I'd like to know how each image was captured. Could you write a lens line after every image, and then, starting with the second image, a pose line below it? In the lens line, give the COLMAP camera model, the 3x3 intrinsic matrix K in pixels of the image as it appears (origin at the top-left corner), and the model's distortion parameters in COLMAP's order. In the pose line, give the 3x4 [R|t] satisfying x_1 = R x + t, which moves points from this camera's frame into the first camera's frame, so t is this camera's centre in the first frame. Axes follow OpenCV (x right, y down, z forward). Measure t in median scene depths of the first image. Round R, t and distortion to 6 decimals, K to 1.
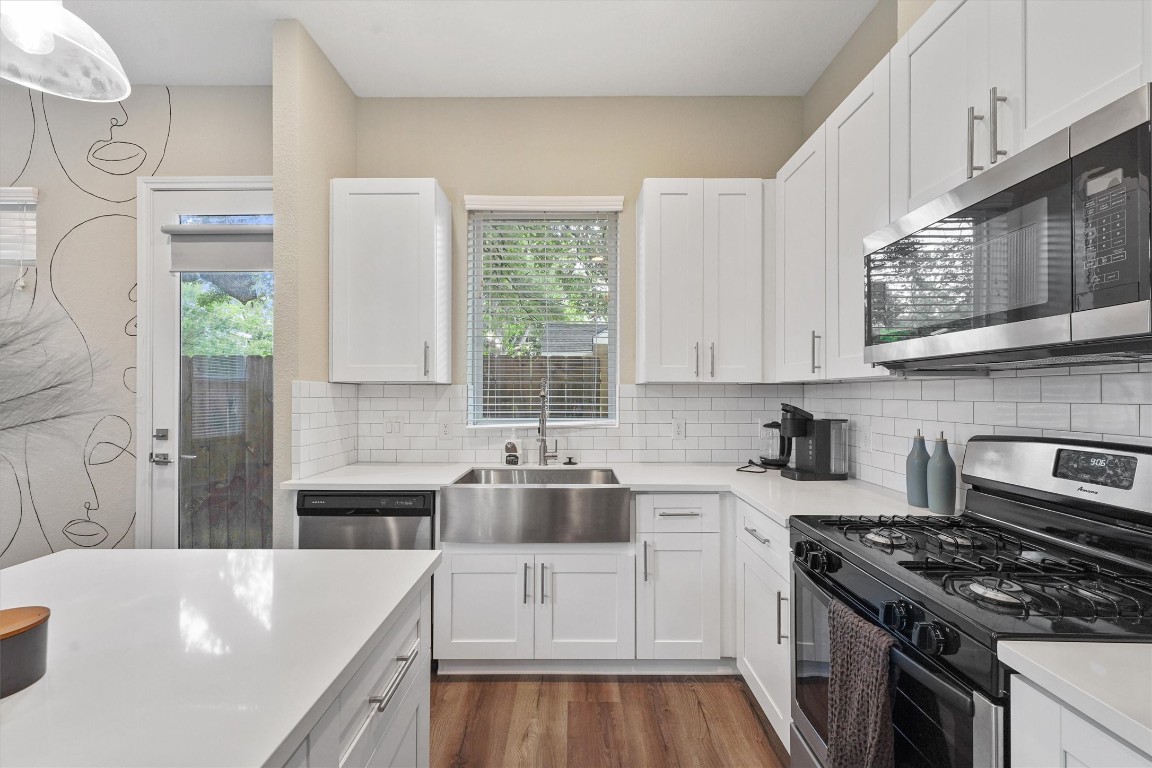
lens RADIAL K [[467.0, 0, 580.8], [0, 467.0, 390.2], [0, 0, 1]] dist [0.010628, -0.001059]
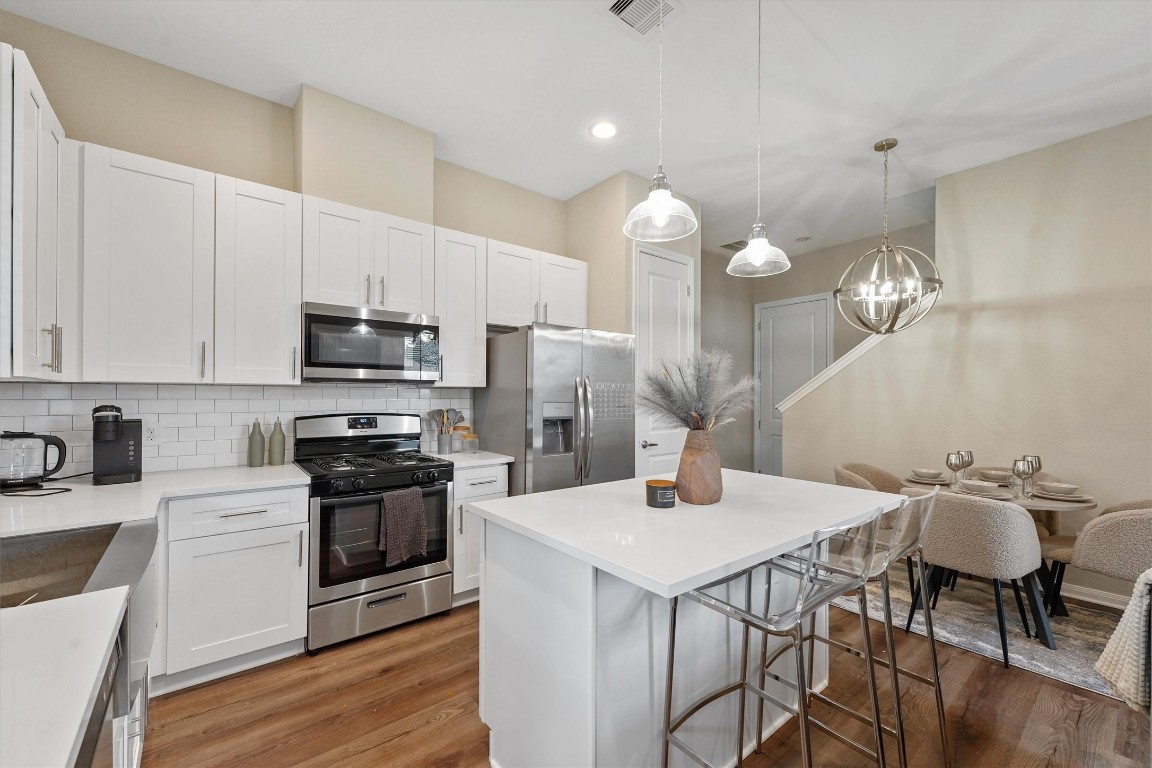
lens RADIAL K [[467.0, 0, 576.8], [0, 467.0, 392.7], [0, 0, 1]] dist [0.010628, -0.001059]
pose [[-0.637076, -0.001756, 0.770799, -0.747635], [-0.012096, 0.999897, -0.007719, -0.000385], [-0.770706, -0.014241, -0.637031, 0.759016]]
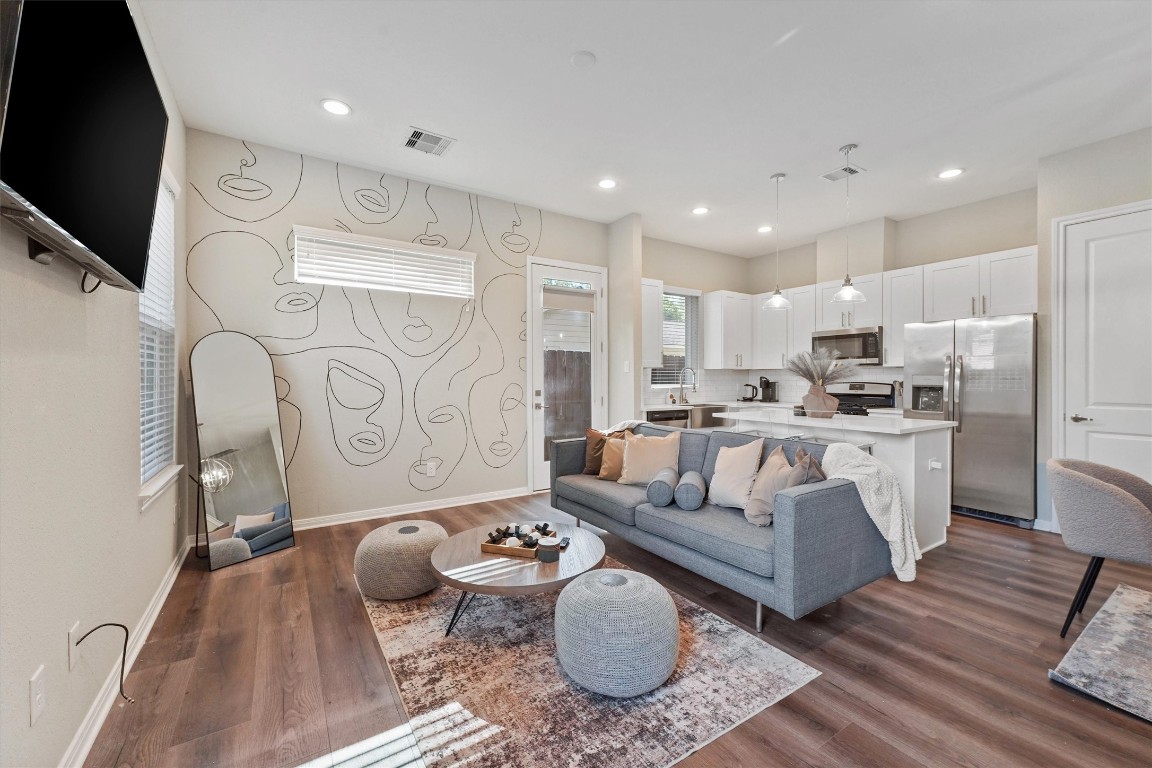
lens RADIAL K [[467.0, 0, 578.1], [0, 467.0, 378.2], [0, 0, 1]] dist [0.010628, -0.001059]
pose [[0.831510, -0.000348, 0.555510, -1.813298], [-0.003412, 0.999978, 0.005734, 0.022097], [-0.555500, -0.006663, 0.831490, -0.656829]]
